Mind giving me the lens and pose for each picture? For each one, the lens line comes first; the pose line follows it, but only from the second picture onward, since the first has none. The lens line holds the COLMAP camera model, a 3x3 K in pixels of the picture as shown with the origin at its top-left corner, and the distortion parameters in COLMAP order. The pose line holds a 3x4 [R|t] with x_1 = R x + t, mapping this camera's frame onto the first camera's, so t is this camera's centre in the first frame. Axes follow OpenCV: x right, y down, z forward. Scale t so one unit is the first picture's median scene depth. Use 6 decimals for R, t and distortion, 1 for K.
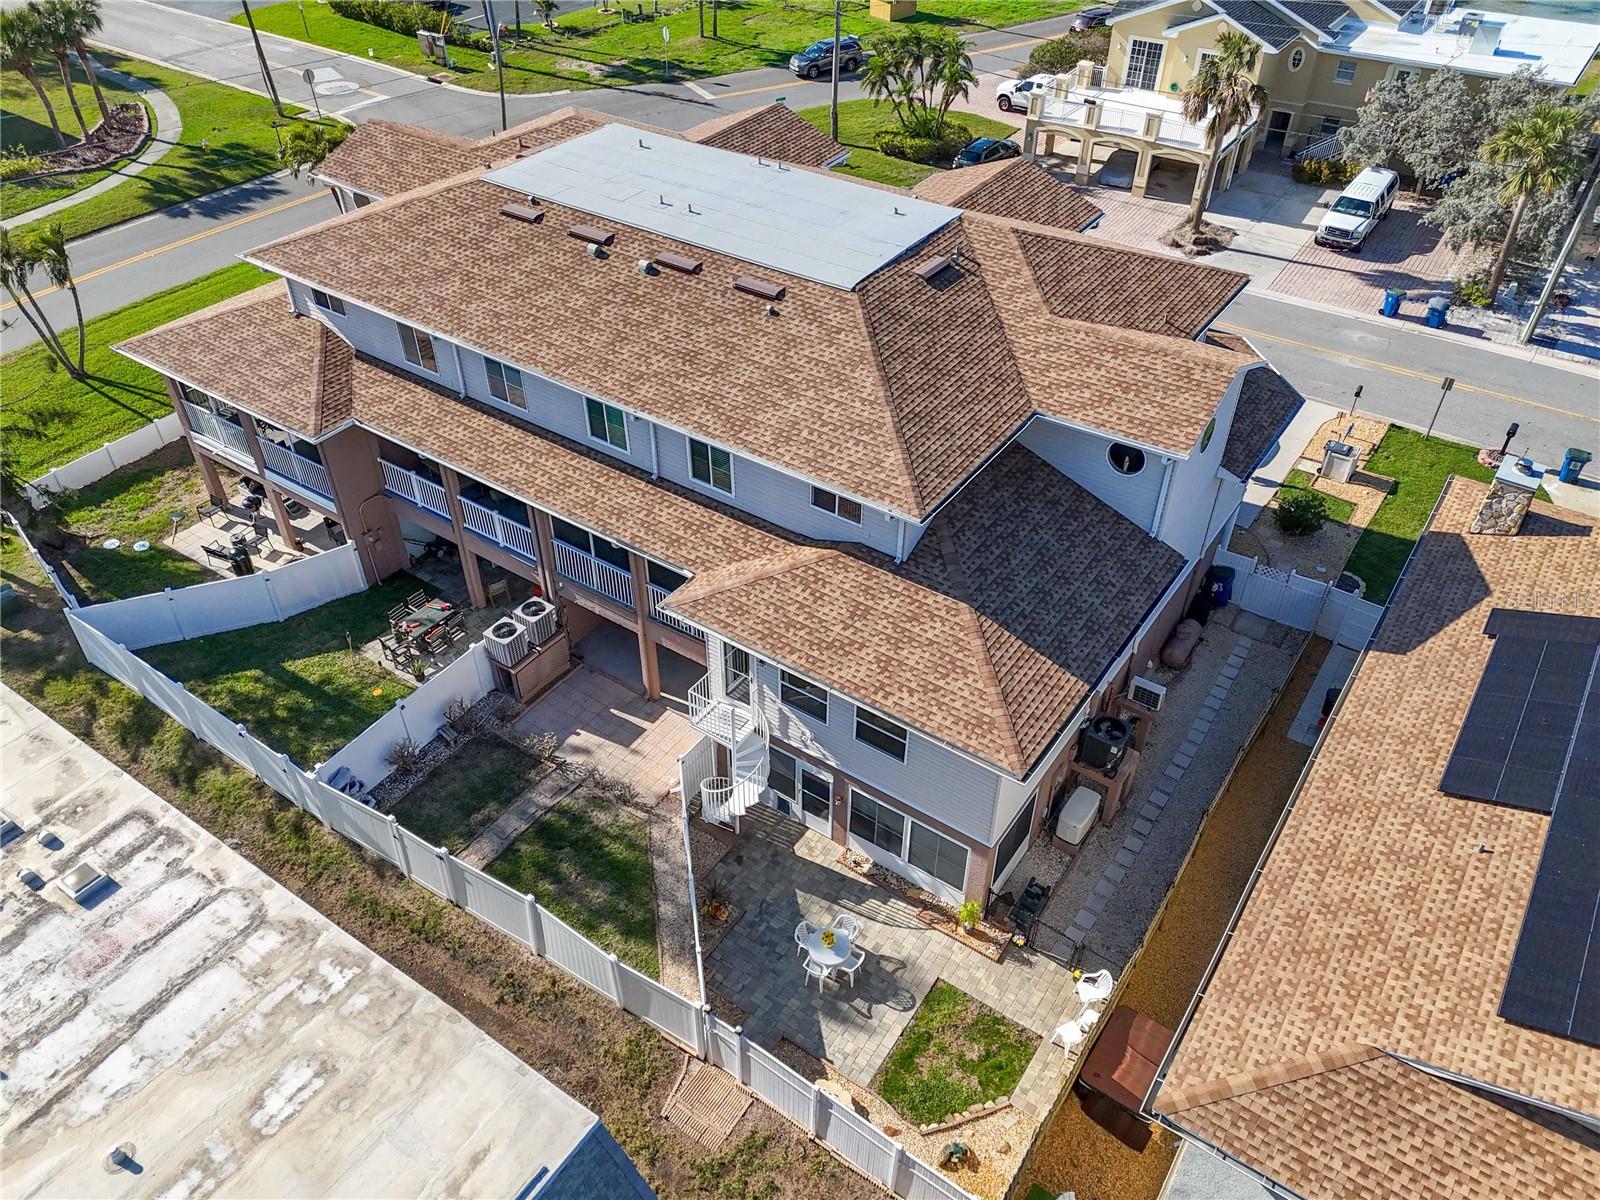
lens RADIAL K [[1168.6, 0, 807.6], [0, 1168.6, 603.6], [0, 0, 1]] dist [0.096280, -0.099804]
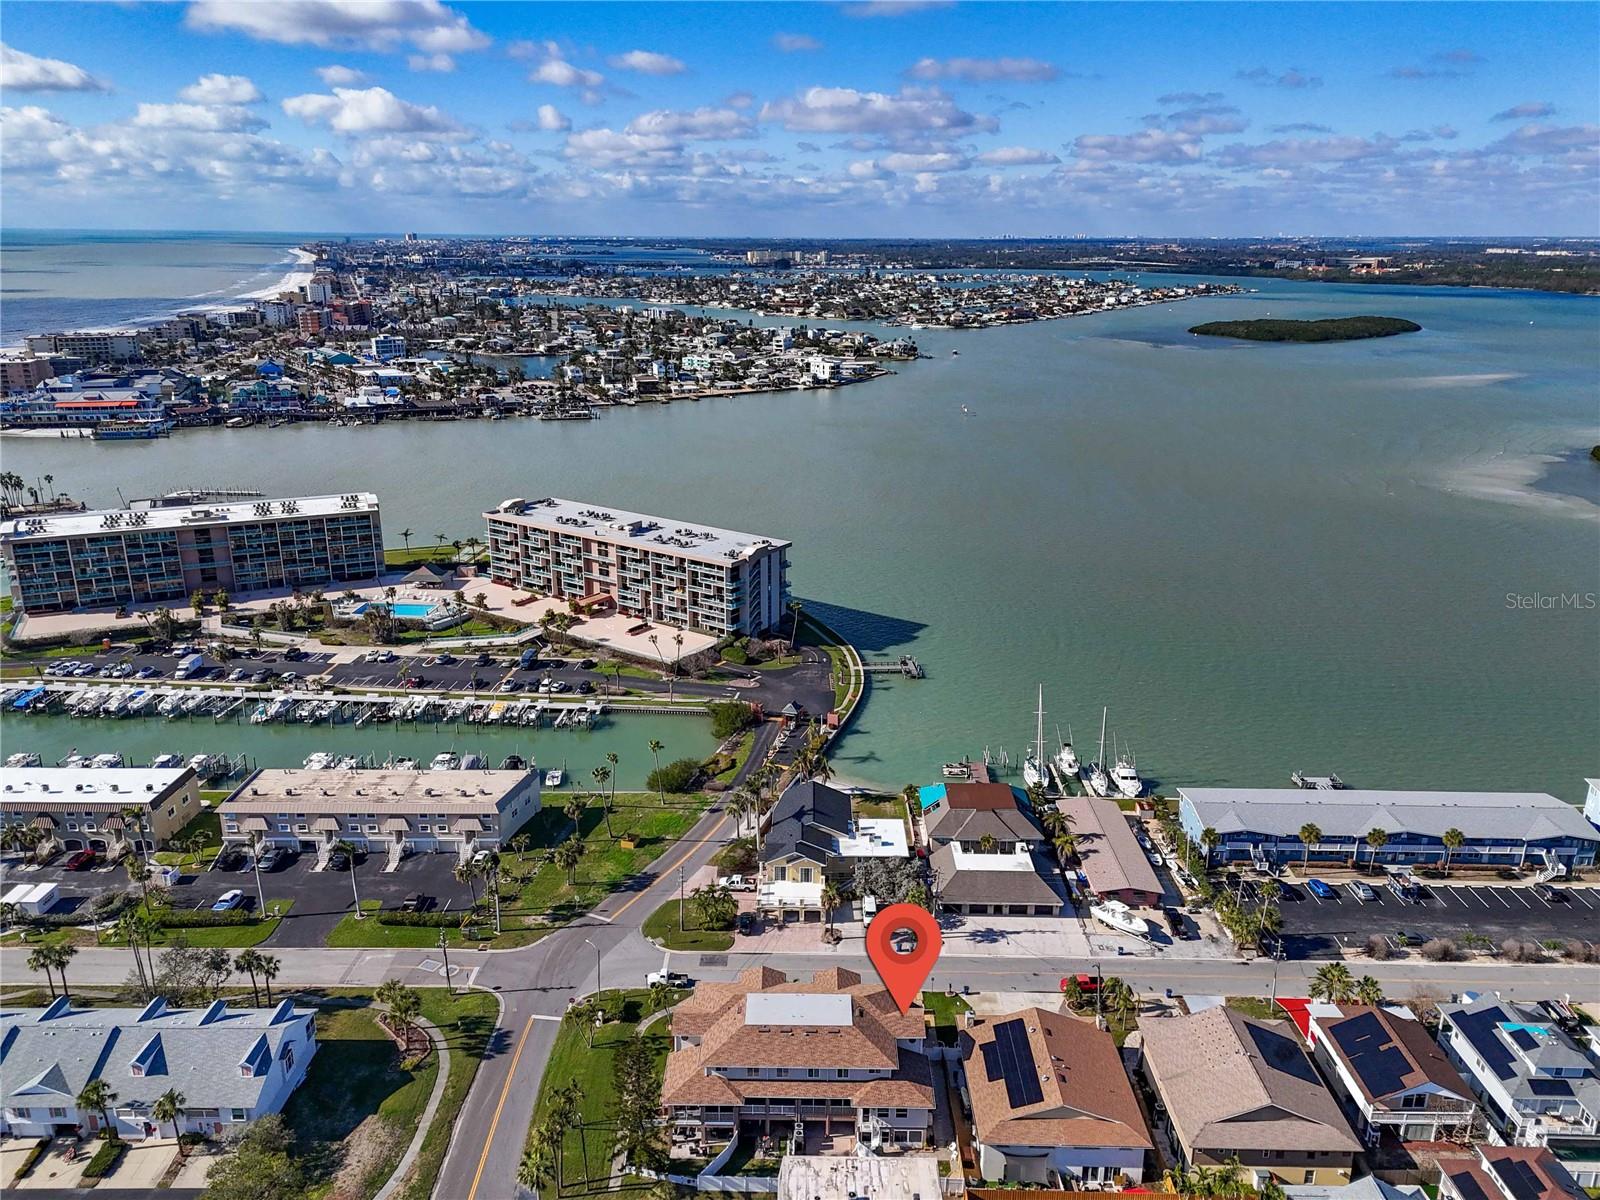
lens RADIAL K [[1168.6, 0, 807.6], [0, 1168.6, 603.6], [0, 0, 1]] dist [0.096280, -0.099804]
pose [[0.829813, -0.167448, 0.532327, -2.205709], [0.356349, 0.893103, -0.274559, -0.499376], [-0.429449, 0.417527, 0.800778, -3.235624]]
